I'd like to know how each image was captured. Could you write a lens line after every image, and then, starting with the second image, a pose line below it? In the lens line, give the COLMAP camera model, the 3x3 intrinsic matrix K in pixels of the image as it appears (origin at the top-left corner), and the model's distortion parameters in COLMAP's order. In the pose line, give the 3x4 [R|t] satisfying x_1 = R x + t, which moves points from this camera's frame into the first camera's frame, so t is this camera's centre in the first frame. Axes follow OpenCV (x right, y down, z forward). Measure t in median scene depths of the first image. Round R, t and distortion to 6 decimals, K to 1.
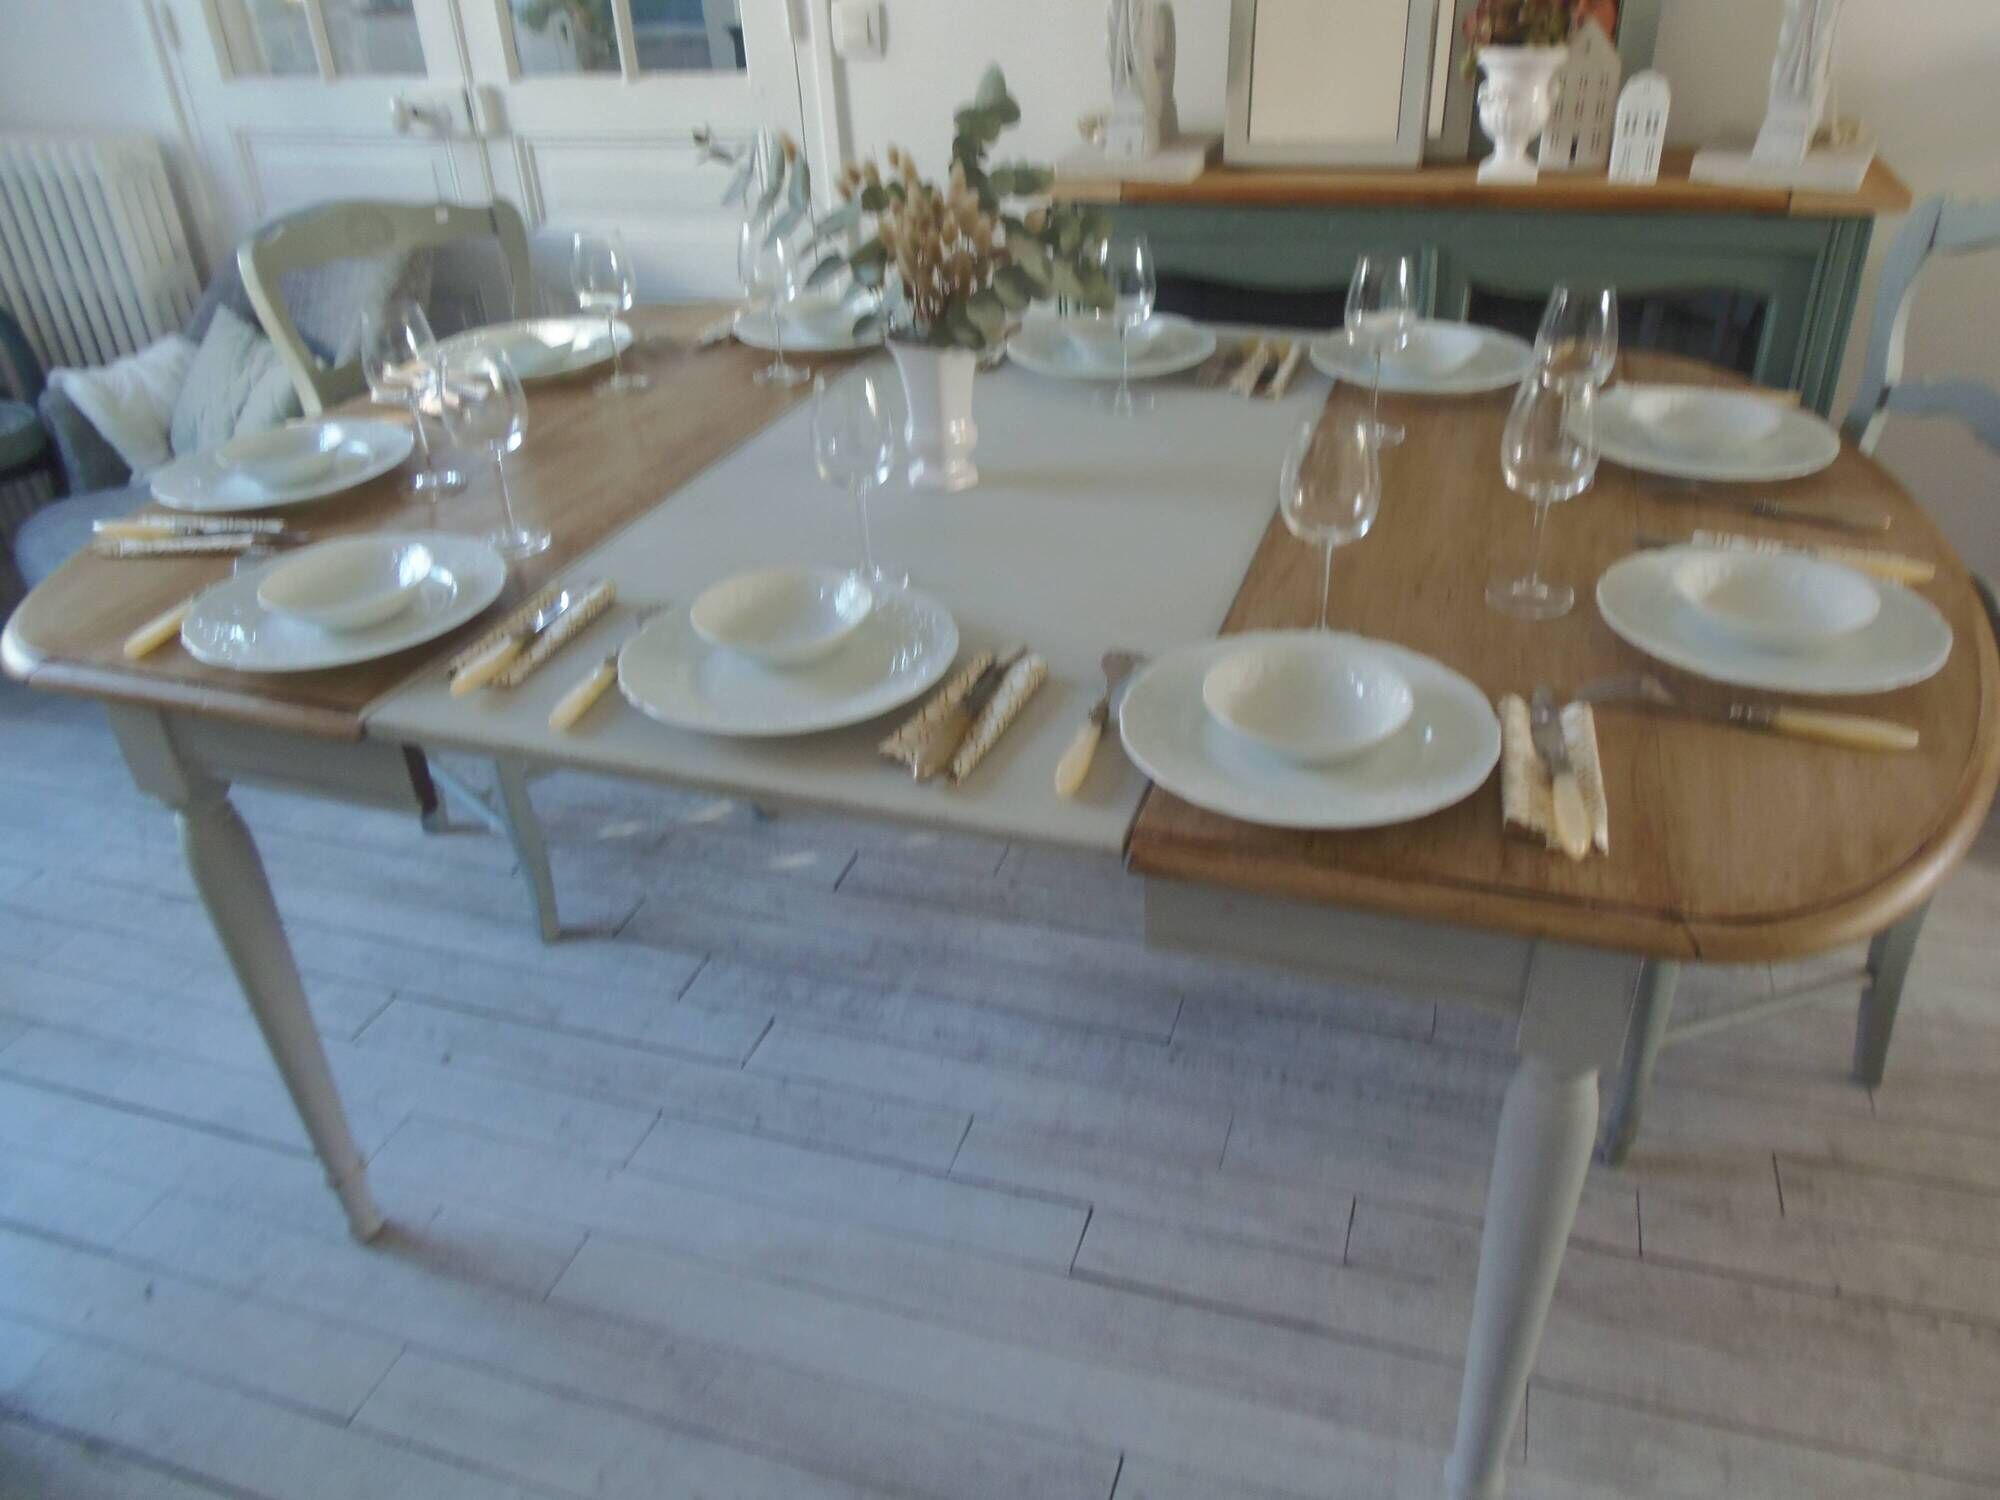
lens RADIAL K [[1451.4, 0, 1012.0], [0, 1451.4, 701.8], [0, 0, 1]] dist [-0.014898, -0.003415]
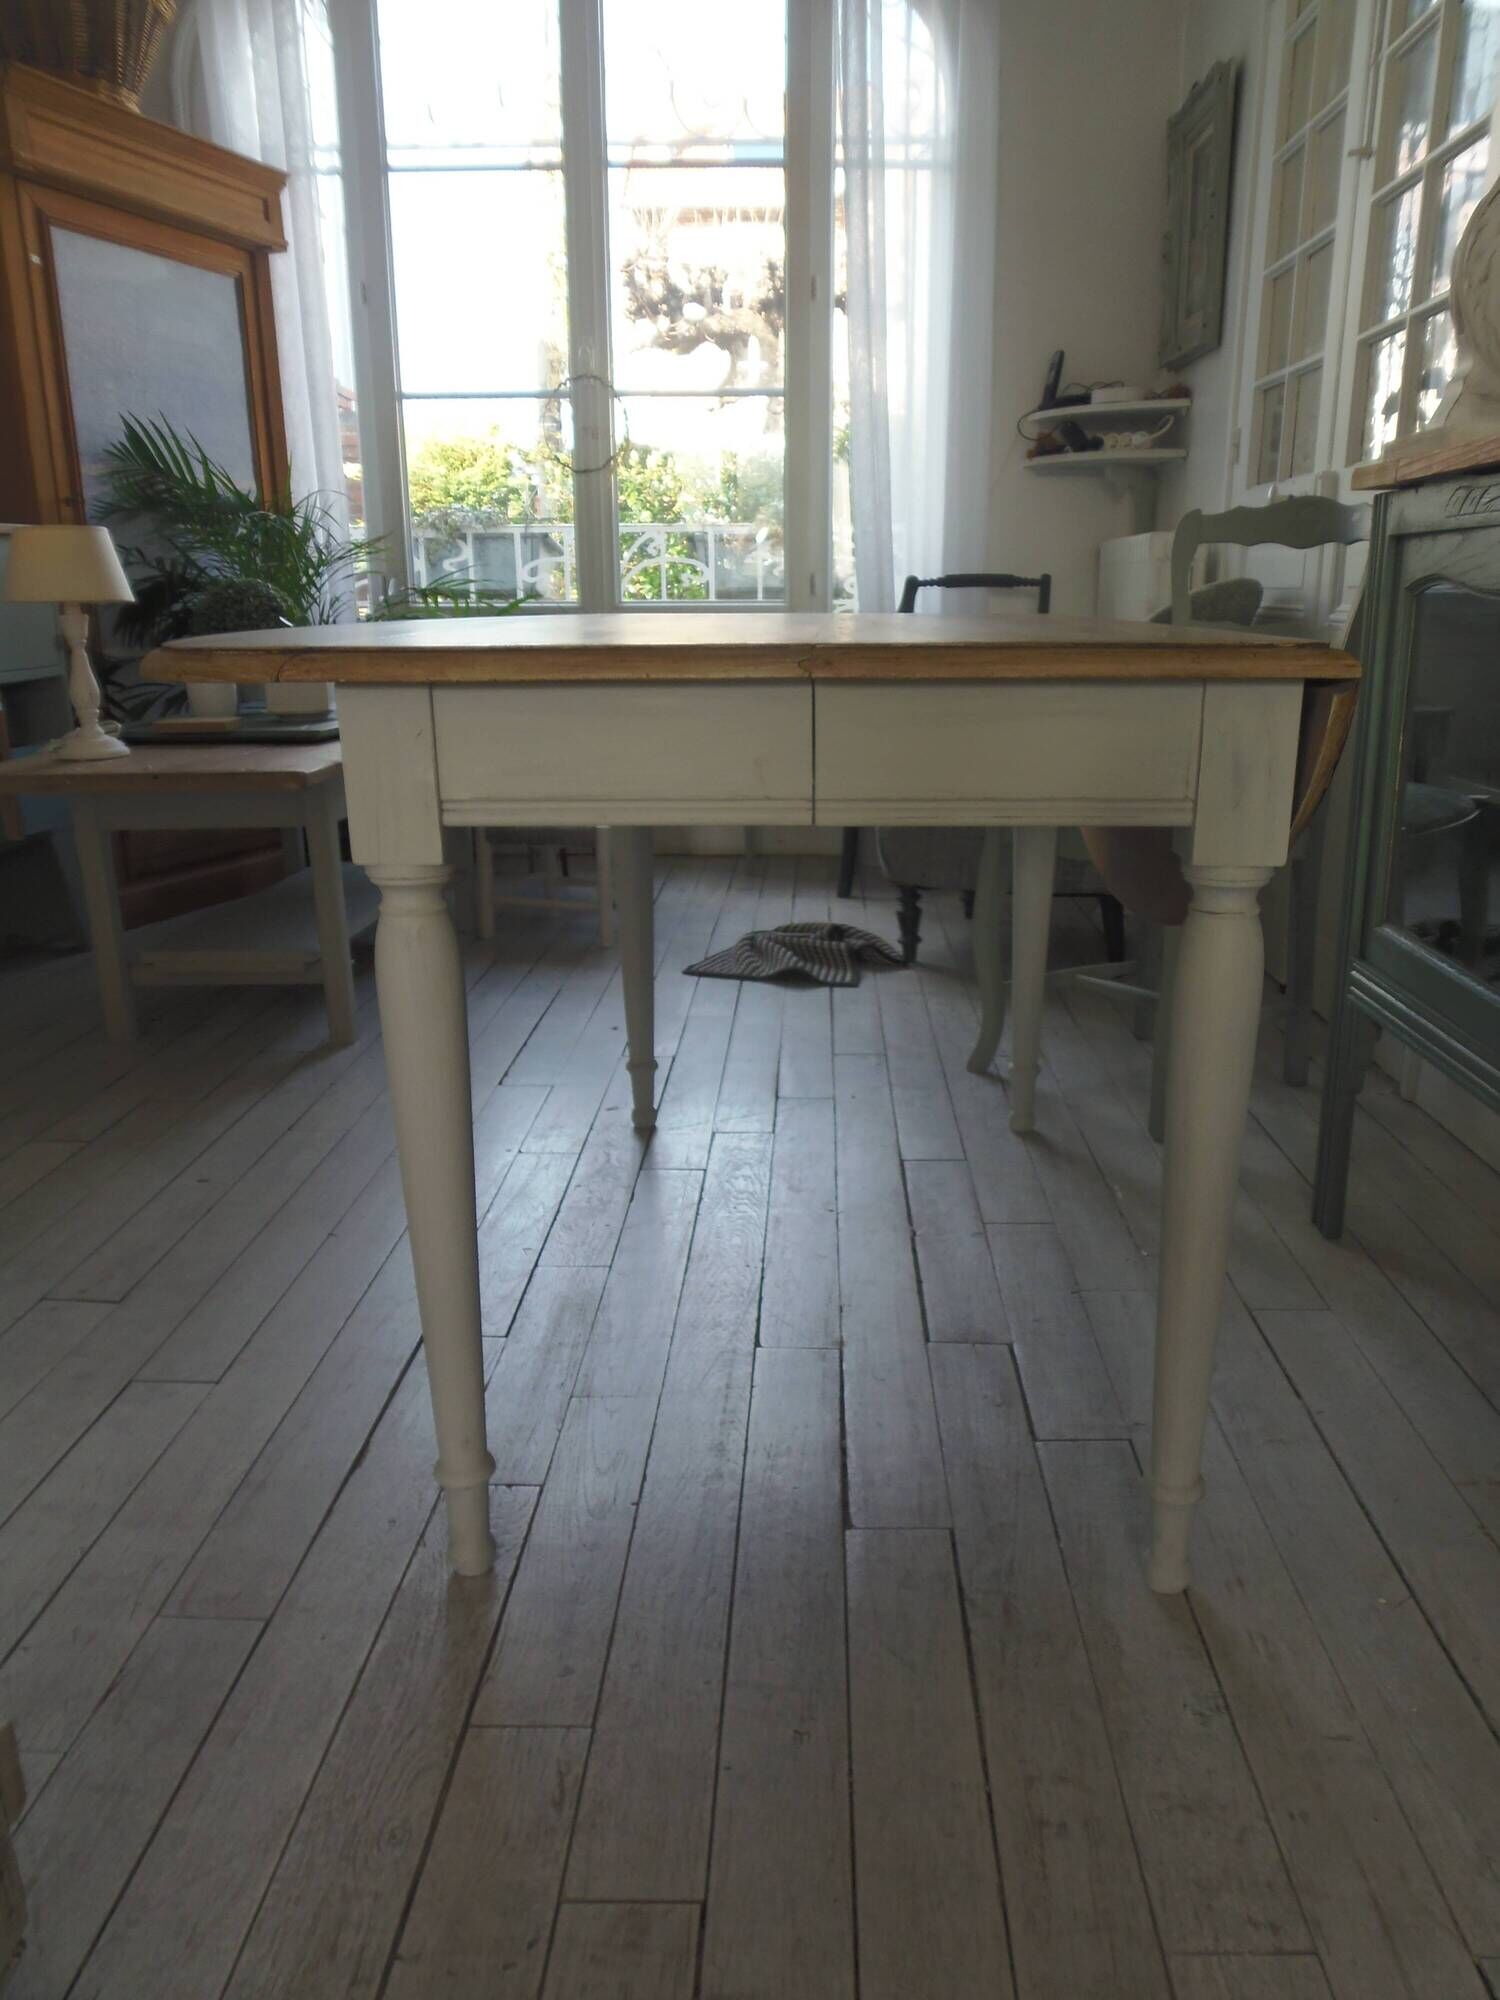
lens RADIAL K [[1451.4, 0, 809.6], [0, 1451.4, 1023.8], [0, 0, 1]] dist [-0.014898, -0.003415]
pose [[0.295432, 0.305666, -0.905146, 0.877216], [-0.480083, 0.866623, 0.135961, -0.064325], [0.825978, 0.394378, 0.402773, 0.639715]]
